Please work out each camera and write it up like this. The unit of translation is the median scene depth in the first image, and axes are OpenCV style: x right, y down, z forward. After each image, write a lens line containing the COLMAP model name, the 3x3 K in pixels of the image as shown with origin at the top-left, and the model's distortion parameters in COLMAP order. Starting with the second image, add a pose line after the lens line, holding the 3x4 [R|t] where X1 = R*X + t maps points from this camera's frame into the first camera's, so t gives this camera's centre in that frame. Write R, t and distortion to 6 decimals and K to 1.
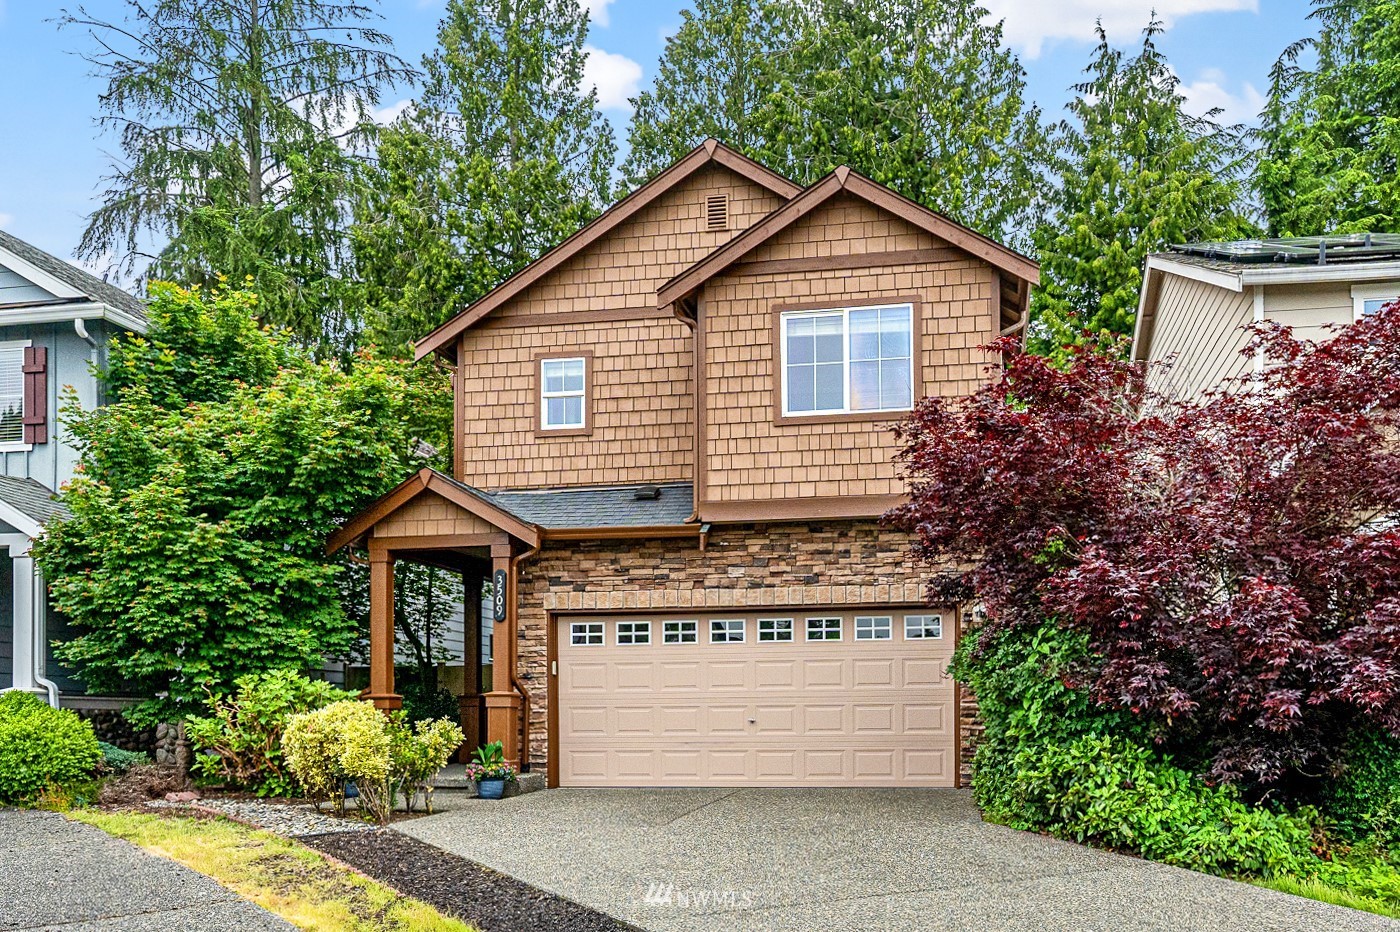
lens RADIAL K [[805.5, 0, 828.9], [0, 805.5, 450.8], [0, 0, 1]] dist [0.001071, 0.000570]
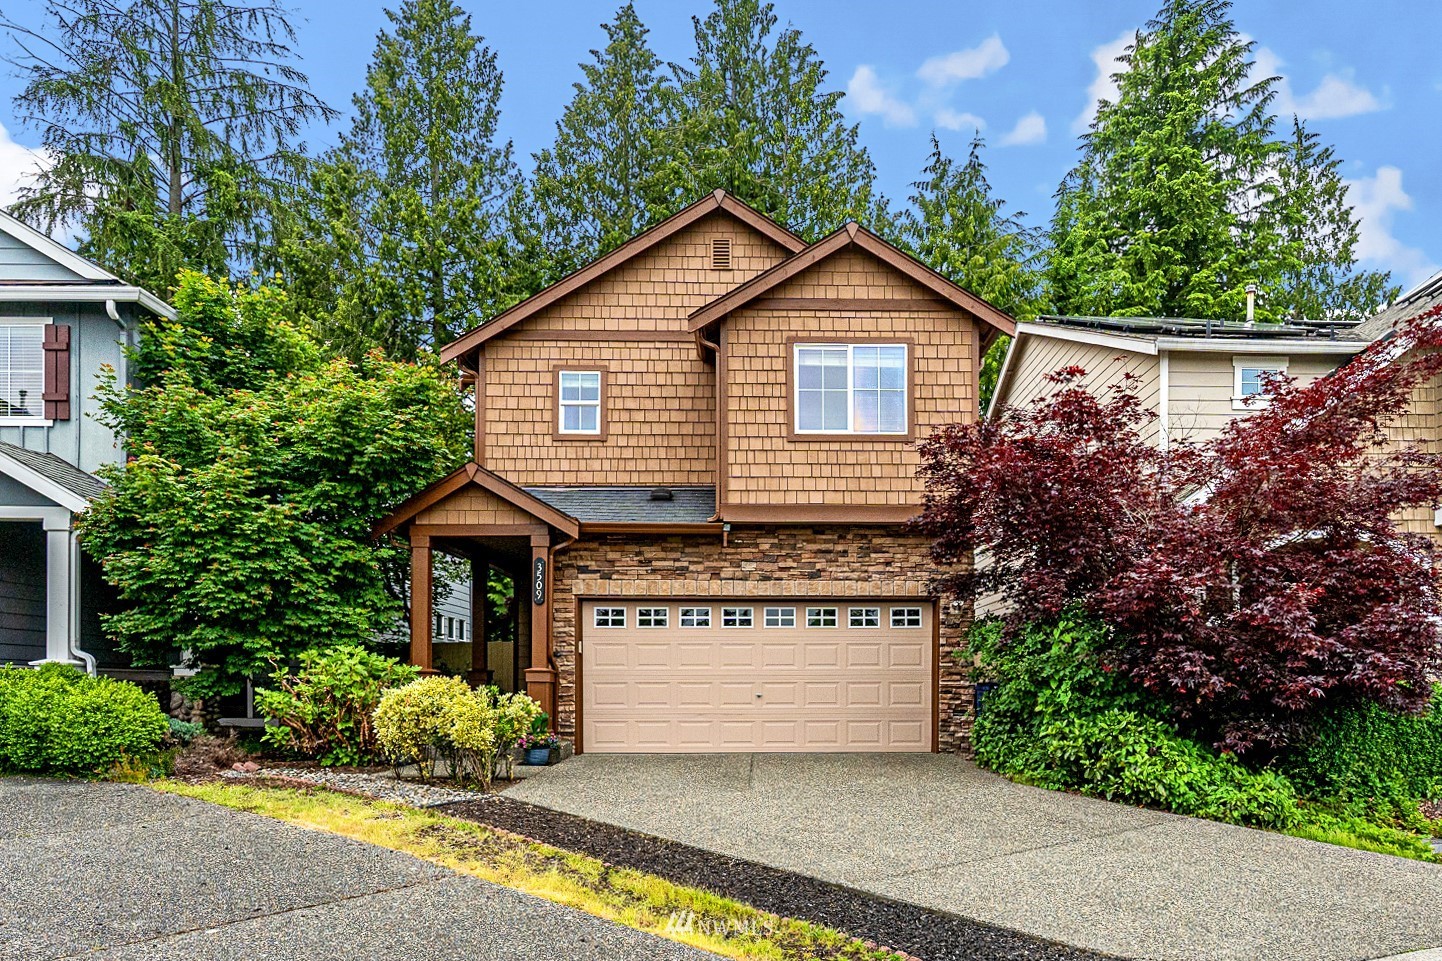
lens RADIAL K [[658.4, 0, 720.0], [0, 658.4, 474.7], [0, 0, 1]] dist [-0.001255, 0.001038]
pose [[0.990444, 0.047583, 0.129450, -0.282521], [-0.048688, 0.998799, 0.005387, 0.016635], [-0.129039, -0.011639, 0.991571, 0.073863]]
